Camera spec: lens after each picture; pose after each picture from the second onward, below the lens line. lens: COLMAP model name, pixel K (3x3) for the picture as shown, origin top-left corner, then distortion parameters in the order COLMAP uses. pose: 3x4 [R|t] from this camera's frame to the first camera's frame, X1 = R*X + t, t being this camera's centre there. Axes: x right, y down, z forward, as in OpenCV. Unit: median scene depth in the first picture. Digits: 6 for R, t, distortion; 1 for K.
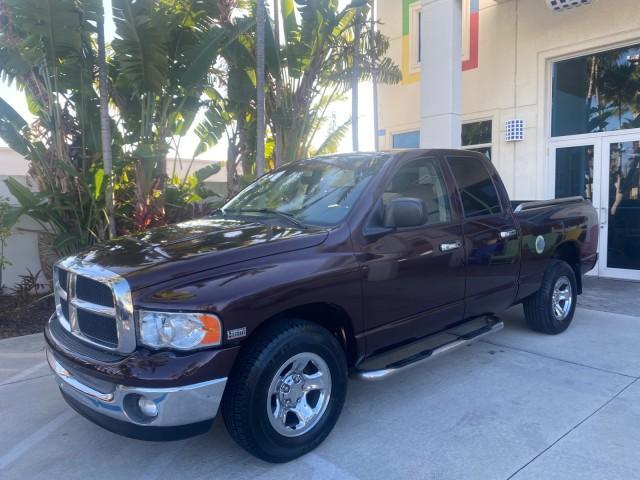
lens RADIAL K [[491.5, 0, 320.5], [0, 491.5, 238.8], [0, 0, 1]] dist [0.000005, -0.003682]
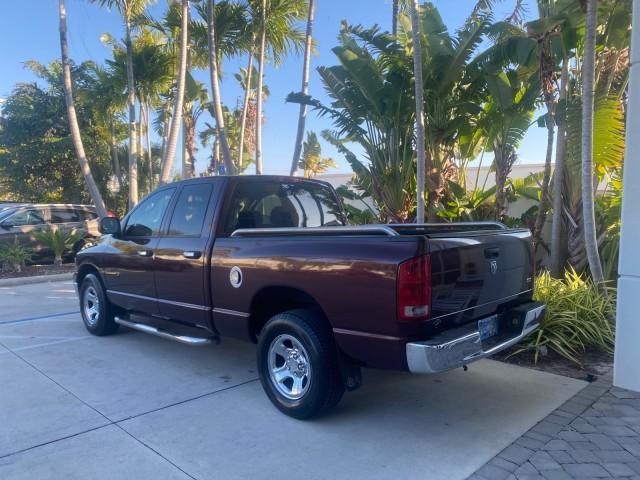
lens RADIAL K [[491.5, 0, 320.5], [0, 491.5, 238.8], [0, 0, 1]] dist [0.000005, -0.003682]
pose [[0.094231, 0.068148, -0.993215, 0.812840], [-0.087655, 0.994348, 0.059910, -0.074997], [0.991684, 0.081415, 0.099672, 0.653155]]
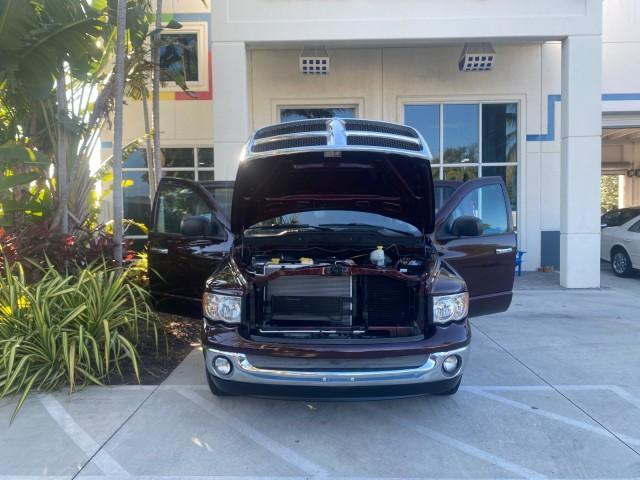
lens RADIAL K [[491.3, 0, 321.0], [0, 491.3, 240.6], [0, 0, 1]] dist [-0.001097, -0.003416]
pose [[0.663685, -0.036489, 0.747121, -0.530223], [0.058362, 0.998291, -0.003088, -0.007734], [-0.745732, 0.045653, 0.664680, 0.108613]]
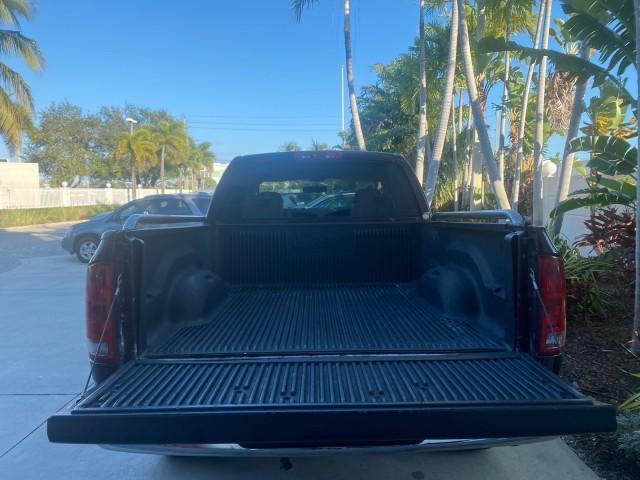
lens RADIAL K [[490.3, 0, 322.1], [0, 490.3, 237.5], [0, 0, 1]] dist [0.001999, -0.002972]
pose [[-0.653947, 0.083554, -0.751912, 0.537239], [-0.035332, 0.989425, 0.140675, -0.100766], [0.755714, 0.118561, -0.644080, 1.036864]]
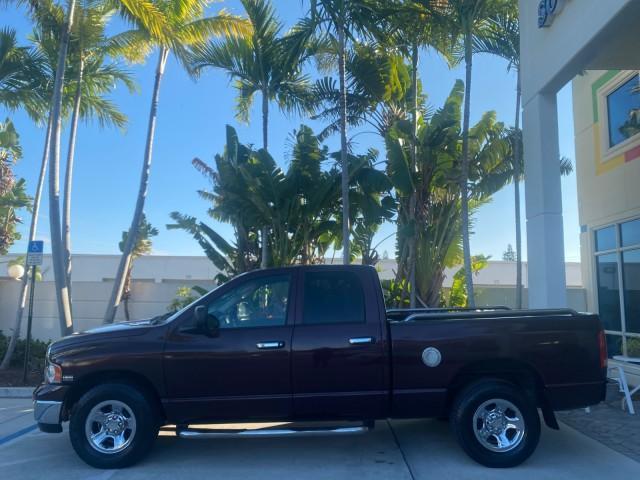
lens RADIAL K [[485.8, 0, 318.6], [0, 485.8, 238.4], [0, 0, 1]] dist [0.002666, 0.001113]
pose [[0.741087, -0.065757, -0.668182, 0.599413], [-0.068734, 0.982533, -0.172927, -0.023865], [0.667882, 0.174081, 0.723622, 0.072788]]
